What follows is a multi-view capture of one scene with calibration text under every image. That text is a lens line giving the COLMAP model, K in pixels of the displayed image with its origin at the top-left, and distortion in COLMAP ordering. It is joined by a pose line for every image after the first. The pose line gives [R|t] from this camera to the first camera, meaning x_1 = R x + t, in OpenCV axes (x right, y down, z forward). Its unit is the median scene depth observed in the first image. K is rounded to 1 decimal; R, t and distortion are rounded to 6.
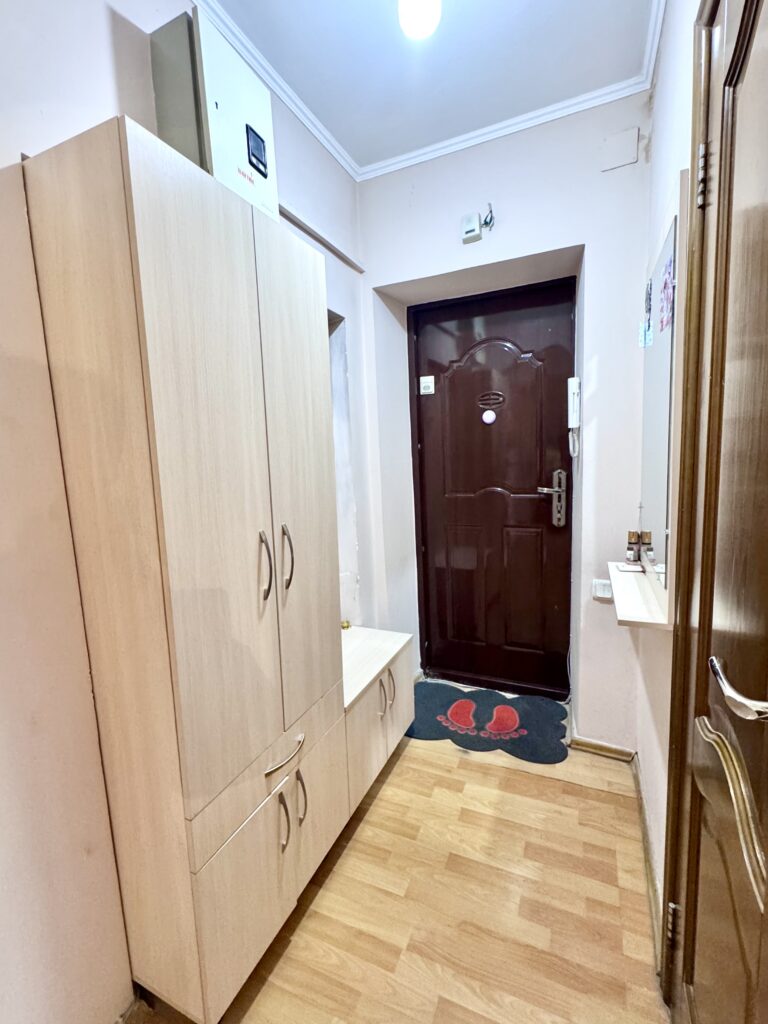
lens RADIAL K [[451.3, 0, 384.7], [0, 451.3, 510.6], [0, 0, 1]] dist [-0.003389, -0.000143]
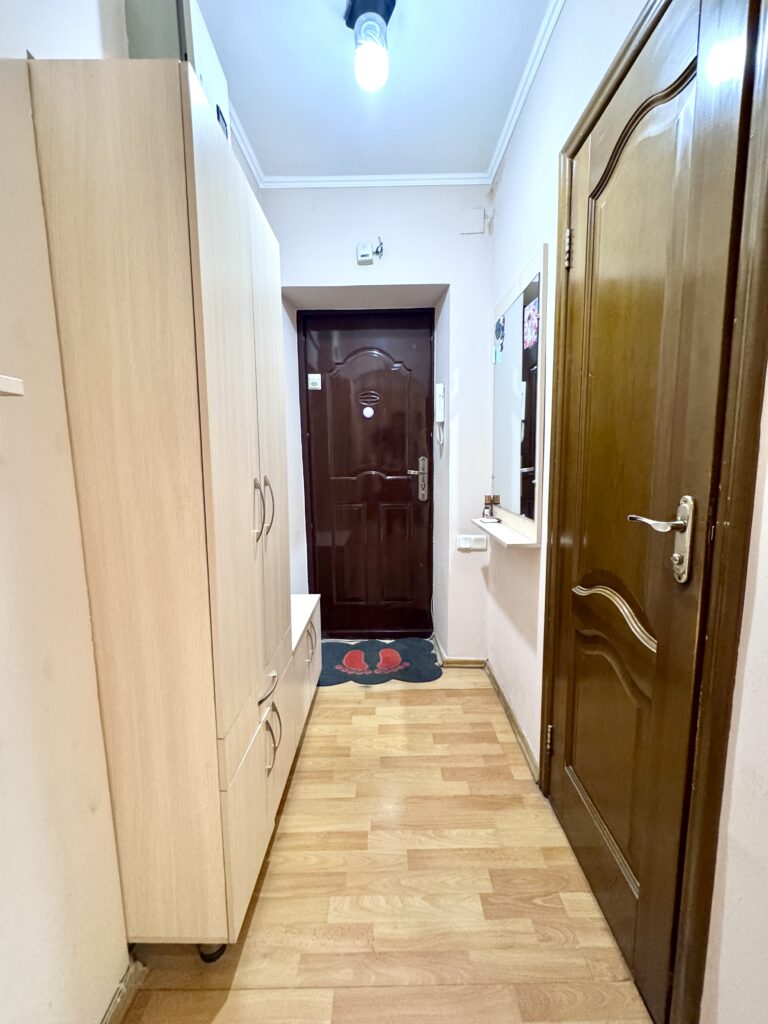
lens RADIAL K [[408.6, 0, 385.8], [0, 408.6, 510.2], [0, 0, 1]] dist [-0.004278, 0.000989]
pose [[0.912179, -0.023928, 0.409093, -0.236226], [0.029679, 0.999530, -0.007716, 0.085145], [-0.408716, 0.019180, 0.912460, -0.022986]]
